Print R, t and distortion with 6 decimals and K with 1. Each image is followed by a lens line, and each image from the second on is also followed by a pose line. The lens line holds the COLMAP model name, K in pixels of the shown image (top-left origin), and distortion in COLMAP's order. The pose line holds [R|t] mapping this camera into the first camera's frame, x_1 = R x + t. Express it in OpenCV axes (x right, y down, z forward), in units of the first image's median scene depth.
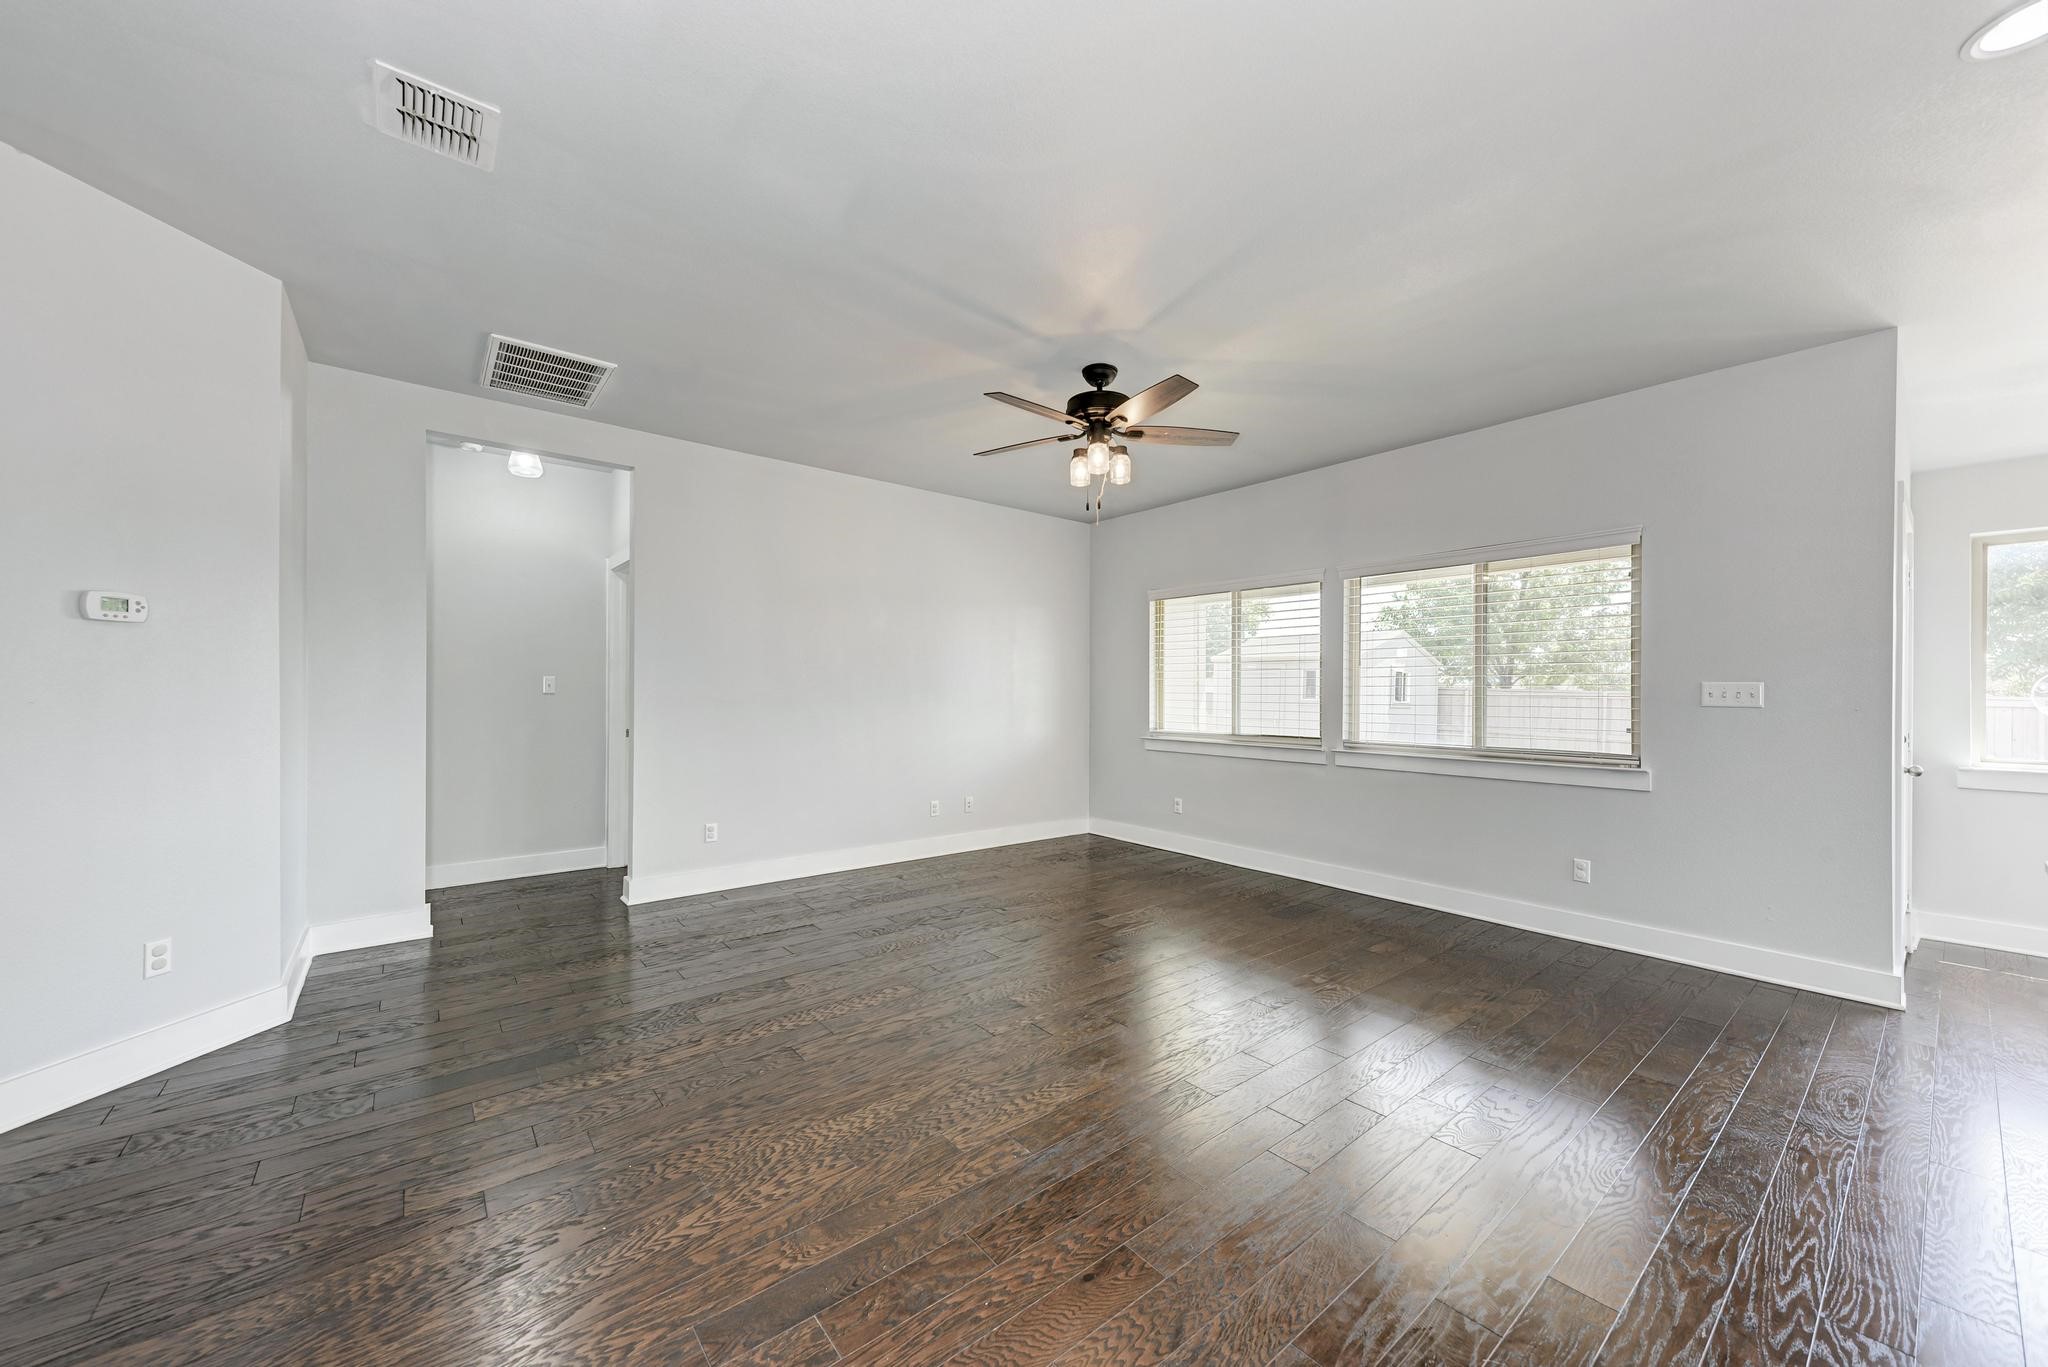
lens RADIAL K [[751.7, 0, 1031.6], [0, 751.7, 687.1], [0, 0, 1]] dist [0.002984, 0.000121]
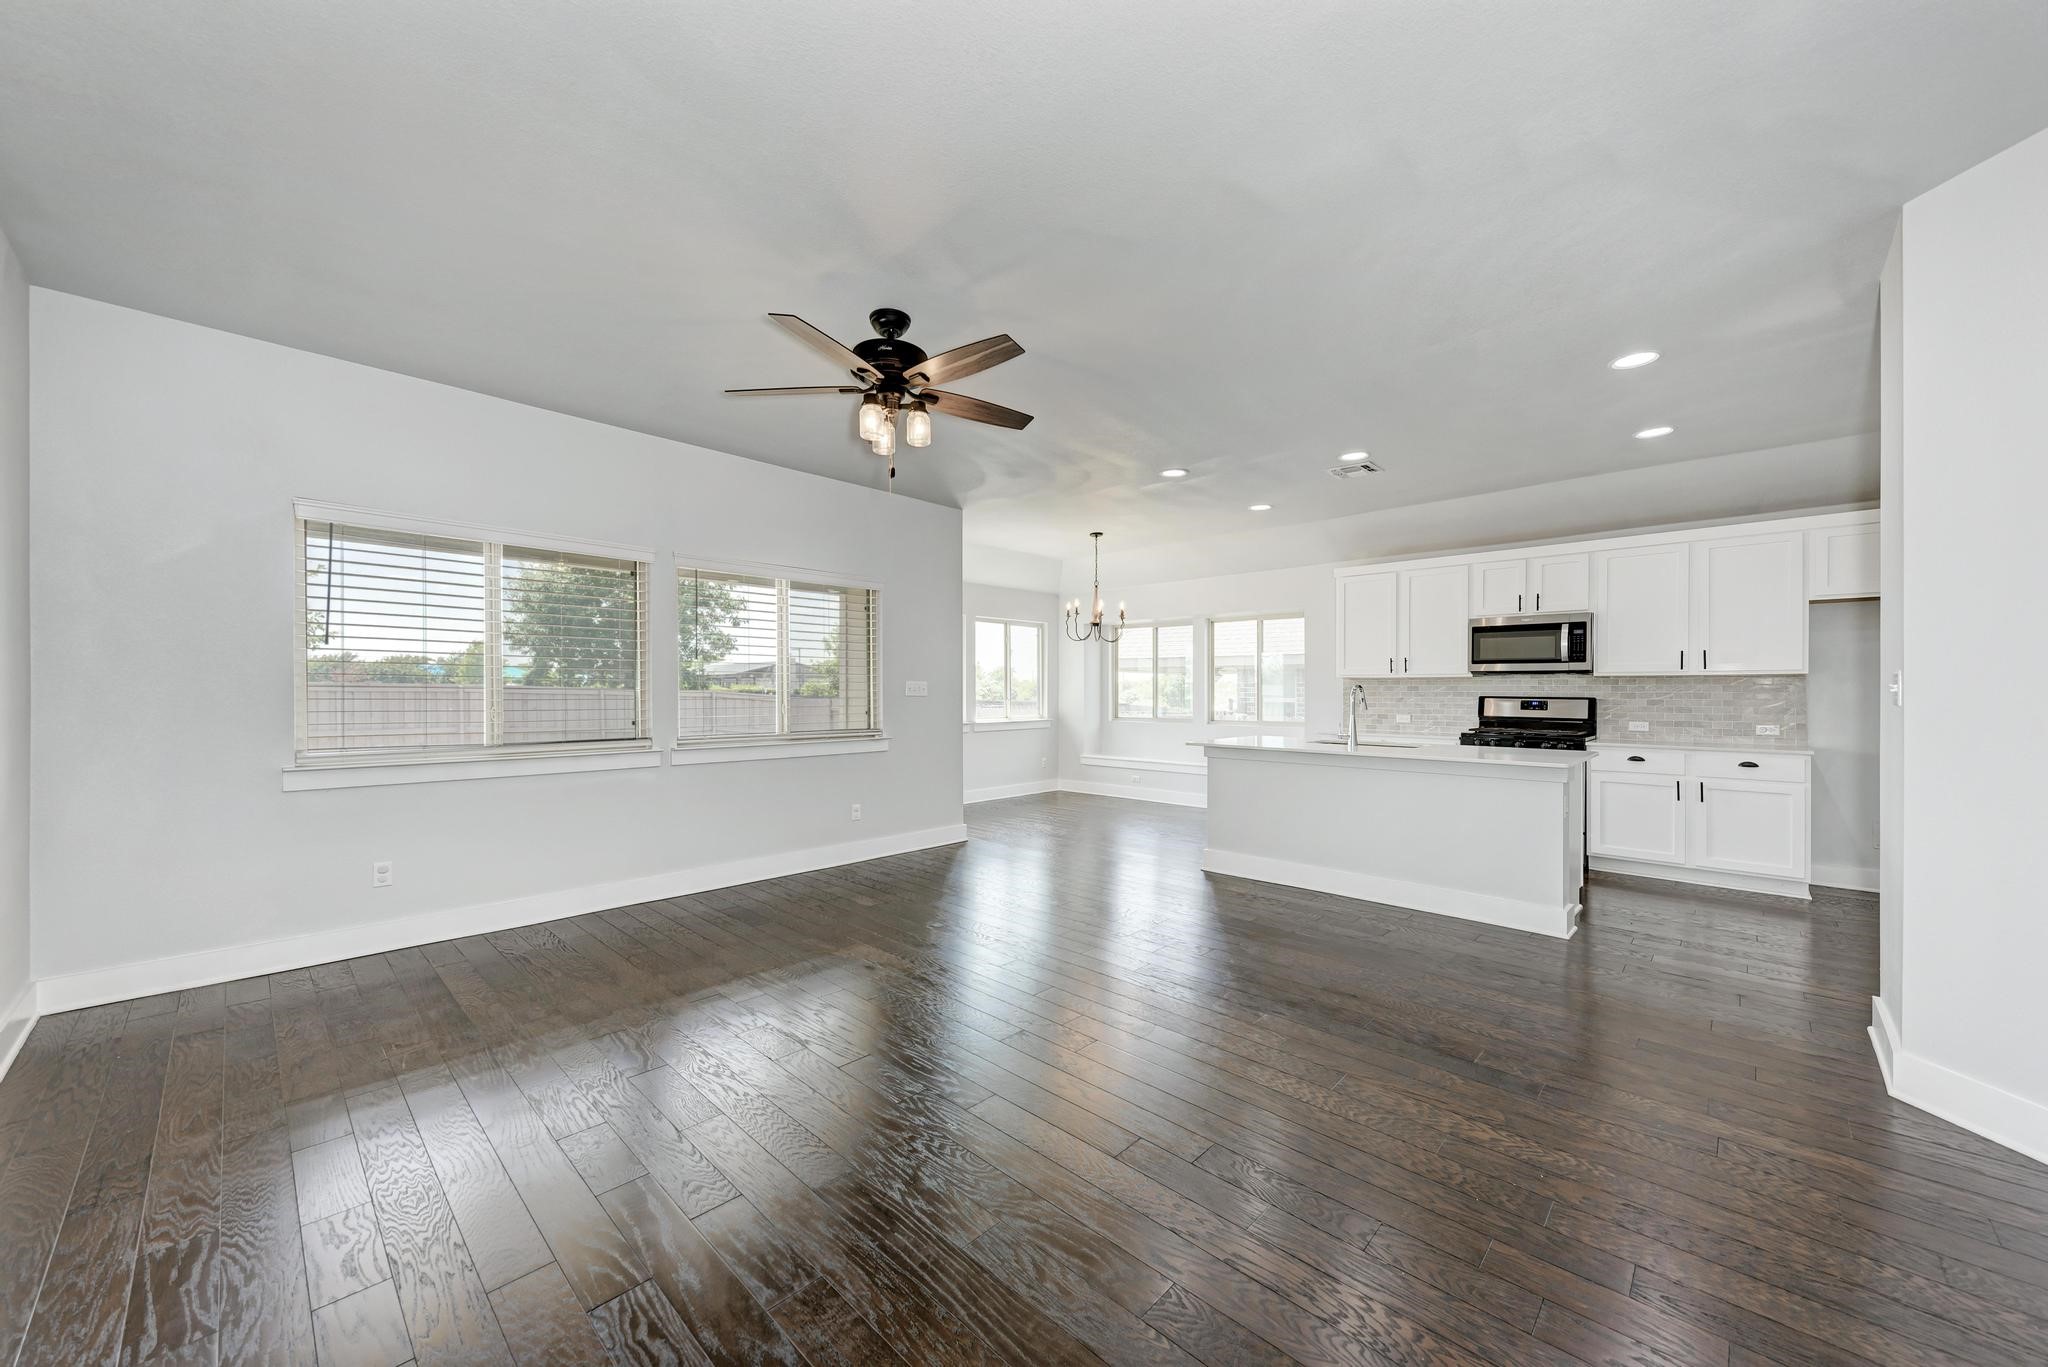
lens RADIAL K [[751.7, 0, 1016.0], [0, 751.7, 687.5], [0, 0, 1]] dist [0.002984, 0.000121]
pose [[-0.111770, -0.007034, 0.993709, -0.890616], [-0.008960, 0.999941, 0.006070, -0.002777], [-0.993694, -0.008225, -0.111827, 1.071584]]
